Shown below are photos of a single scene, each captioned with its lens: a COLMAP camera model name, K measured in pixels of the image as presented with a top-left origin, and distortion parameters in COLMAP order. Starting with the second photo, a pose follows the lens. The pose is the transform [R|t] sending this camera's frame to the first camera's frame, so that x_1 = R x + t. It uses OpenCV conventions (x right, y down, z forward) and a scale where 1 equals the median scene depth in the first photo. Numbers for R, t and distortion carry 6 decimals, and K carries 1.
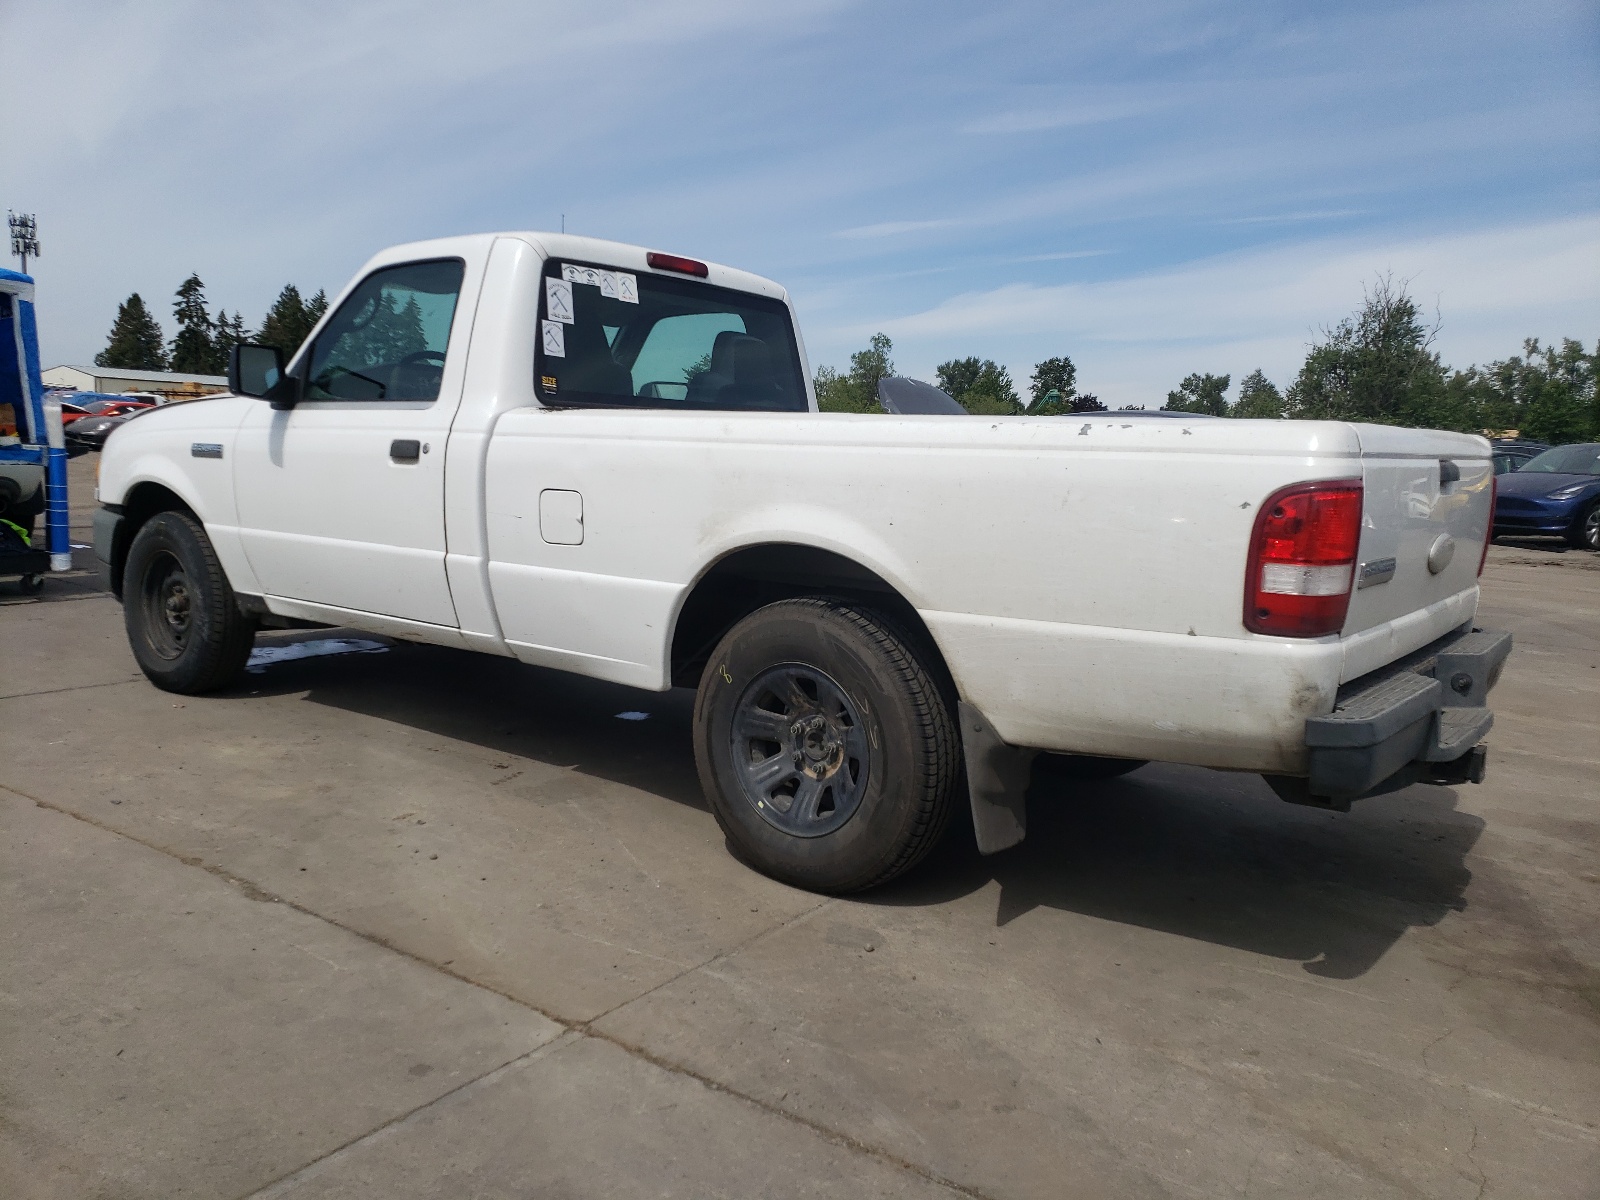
lens RADIAL K [[1264.2, 0, 793.5], [0, 1264.2, 589.9], [0, 0, 1]] dist [-0.009337, 0.049393]
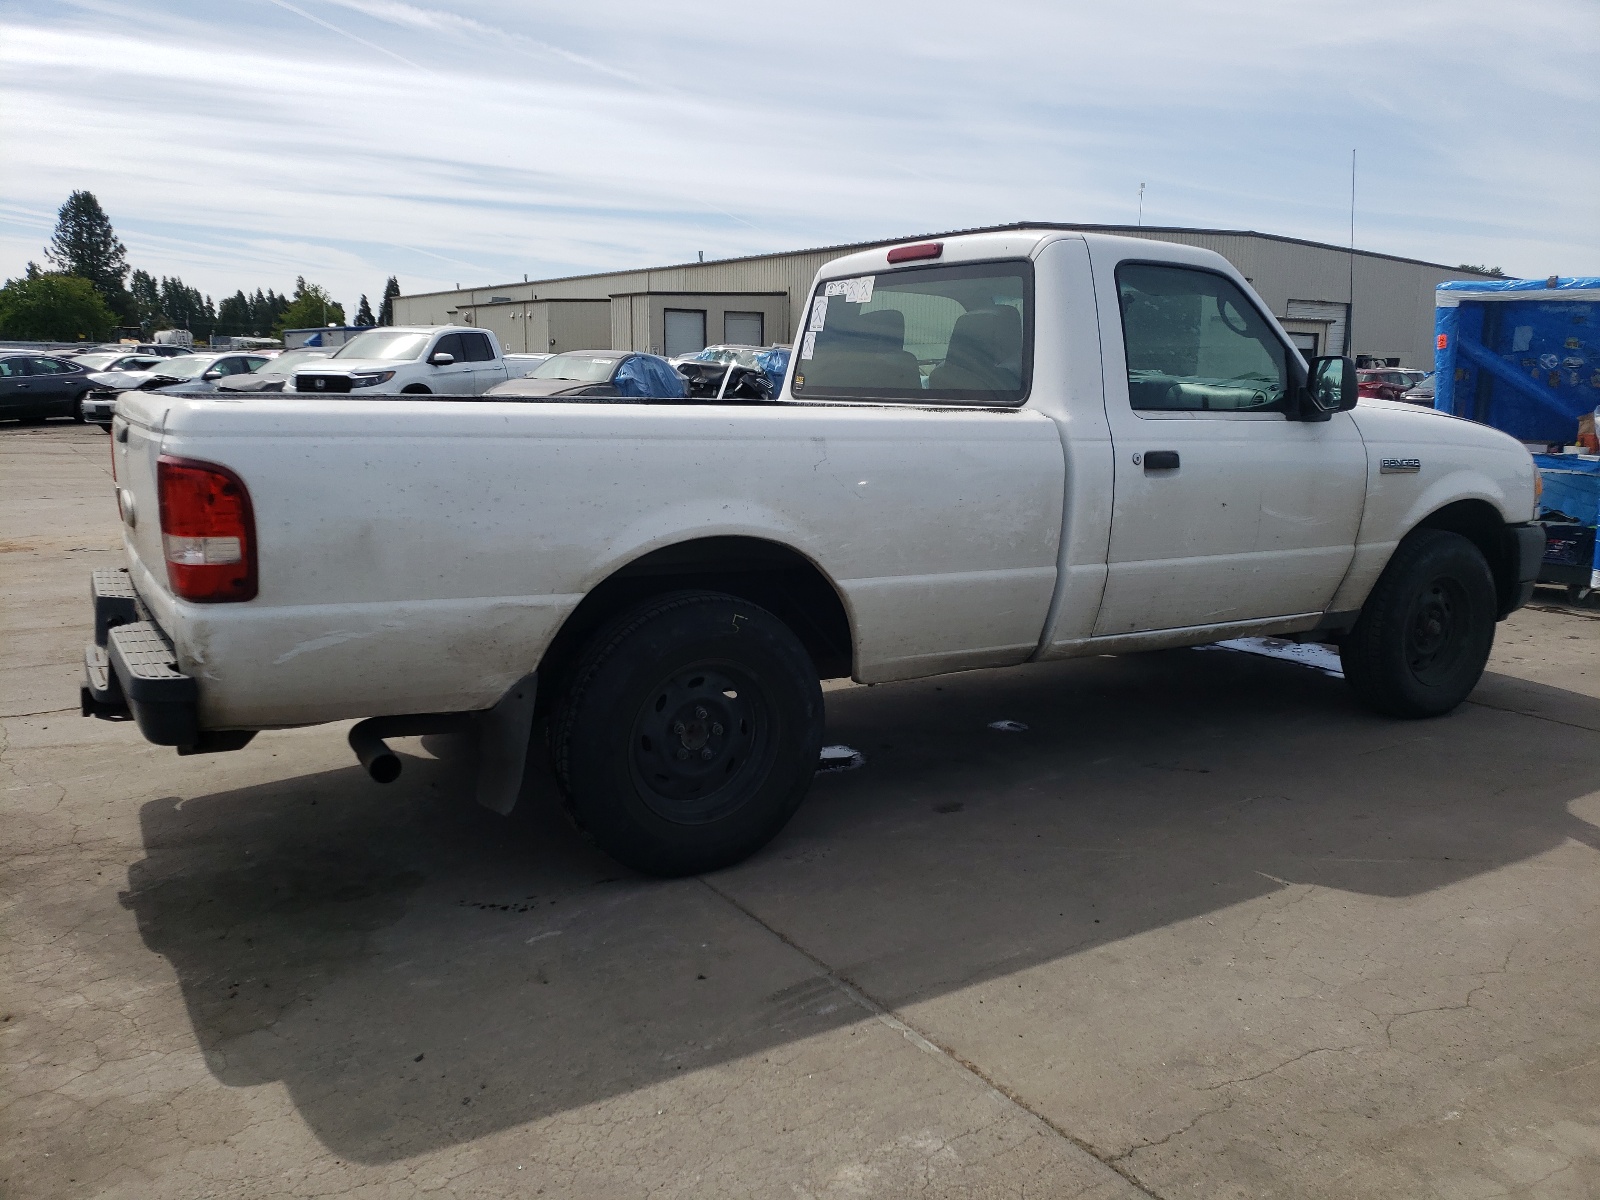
lens RADIAL K [[1294.7, 0, 800.0], [0, 1294.7, 600.0], [0, 0, 1]] dist [0.024881, -0.005901]
pose [[-0.378443, 0.109141, -0.919168, 0.953947], [-0.140107, 0.974828, 0.173436, -0.162855], [0.914959, 0.194417, -0.353625, 1.394545]]
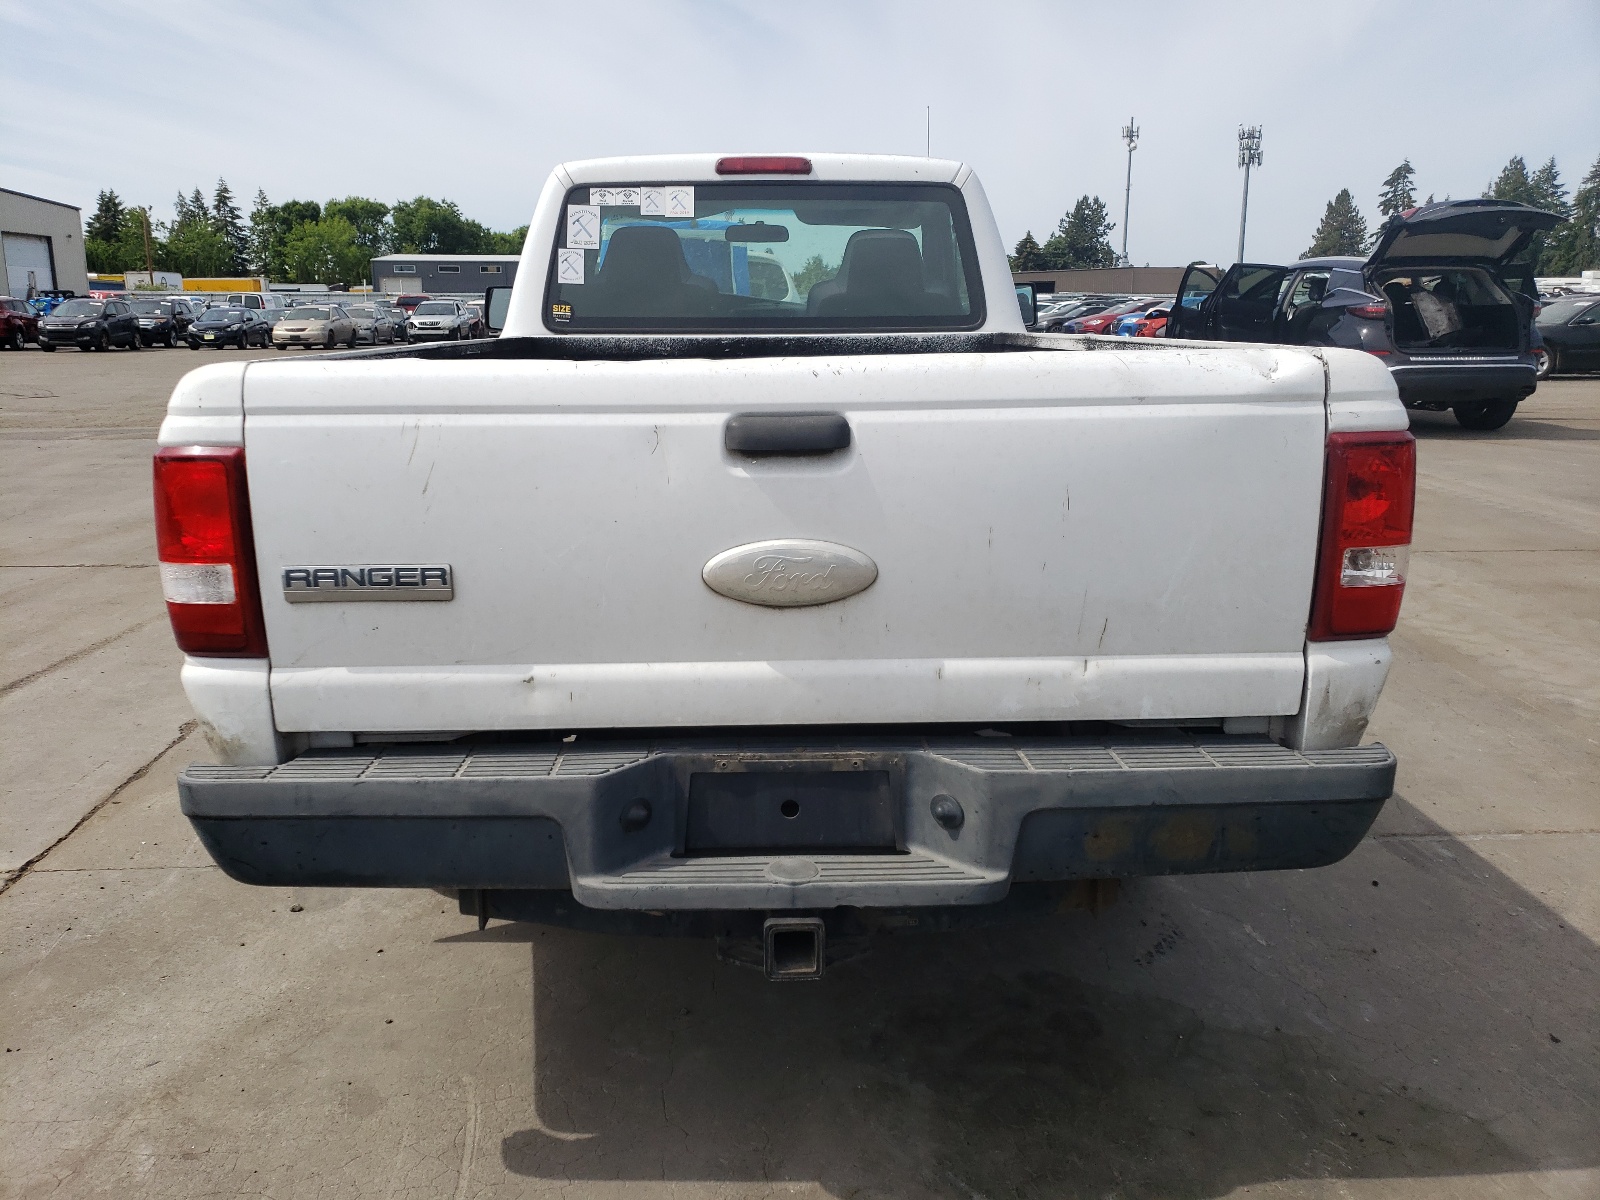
lens RADIAL K [[1264.2, 0, 793.5], [0, 1264.2, 589.9], [0, 0, 1]] dist [-0.009337, 0.049393]
pose [[0.623127, 0.127216, -0.771706, 0.686086], [-0.063364, 0.991651, 0.112310, -0.062222], [0.779550, -0.021085, 0.625985, 0.465387]]
